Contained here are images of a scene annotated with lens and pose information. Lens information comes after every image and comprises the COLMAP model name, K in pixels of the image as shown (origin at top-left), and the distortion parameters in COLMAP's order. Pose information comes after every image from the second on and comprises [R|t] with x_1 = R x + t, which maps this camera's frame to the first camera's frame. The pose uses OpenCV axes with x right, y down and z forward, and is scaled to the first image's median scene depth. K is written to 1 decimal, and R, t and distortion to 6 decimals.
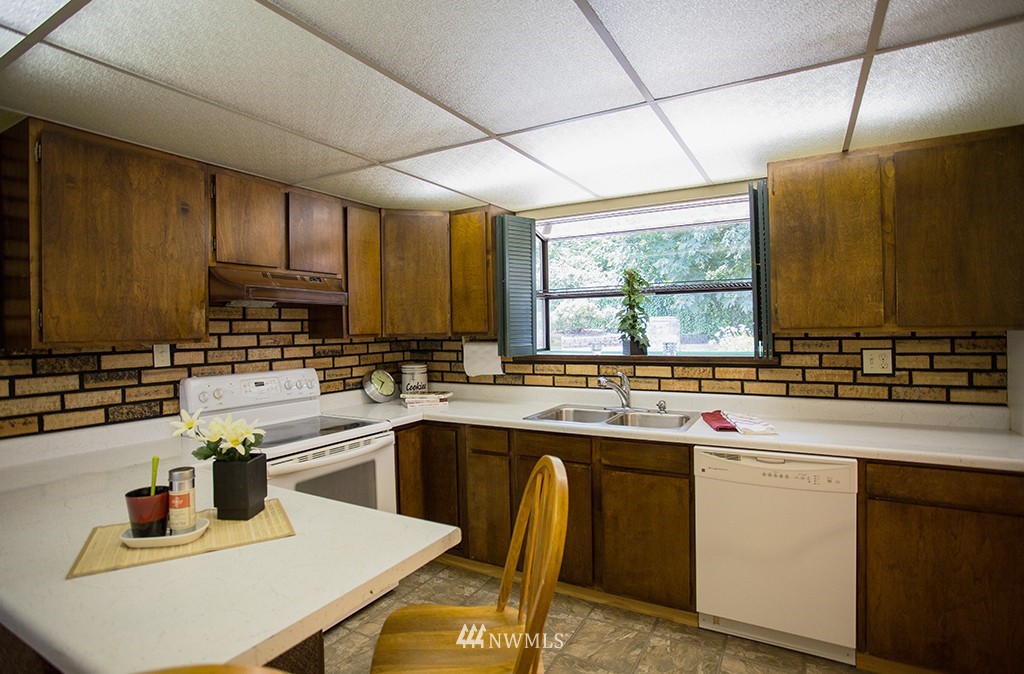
lens RADIAL K [[516.3, 0, 513.2], [0, 516.3, 328.7], [0, 0, 1]] dist [-0.069561, 0.033189]
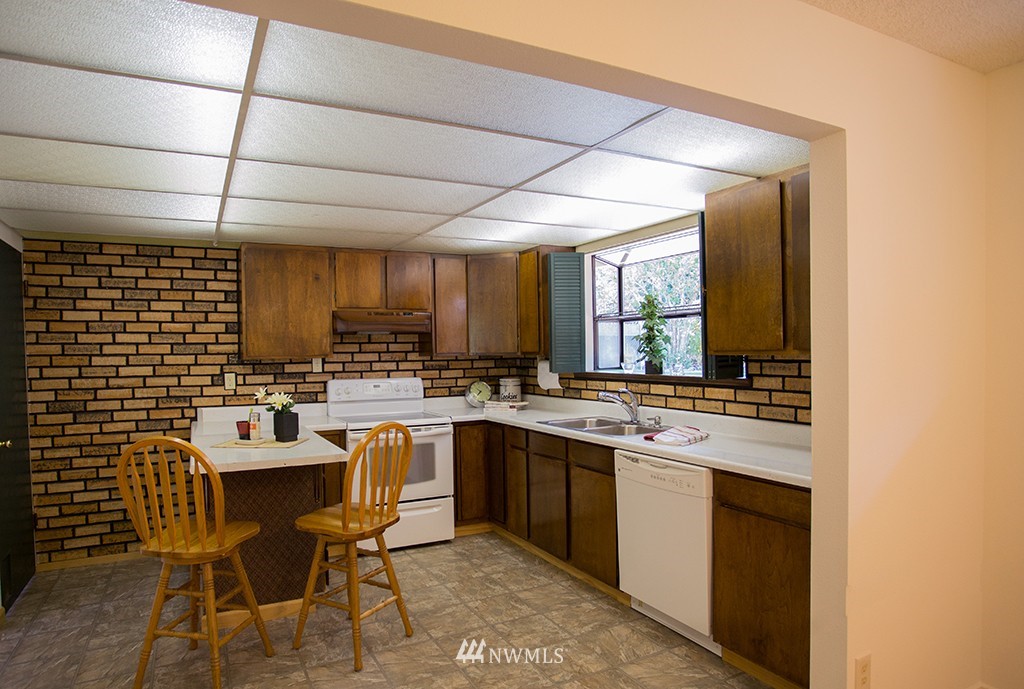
lens RADIAL K [[602.1, 0, 473.2], [0, 602.1, 364.0], [0, 0, 1]] dist [-0.047707, 0.001095]
pose [[0.822377, 0.017675, -0.568669, 0.723477], [-0.000609, 0.999544, 0.030187, -0.009053], [0.568943, -0.024479, 0.822013, -0.277738]]
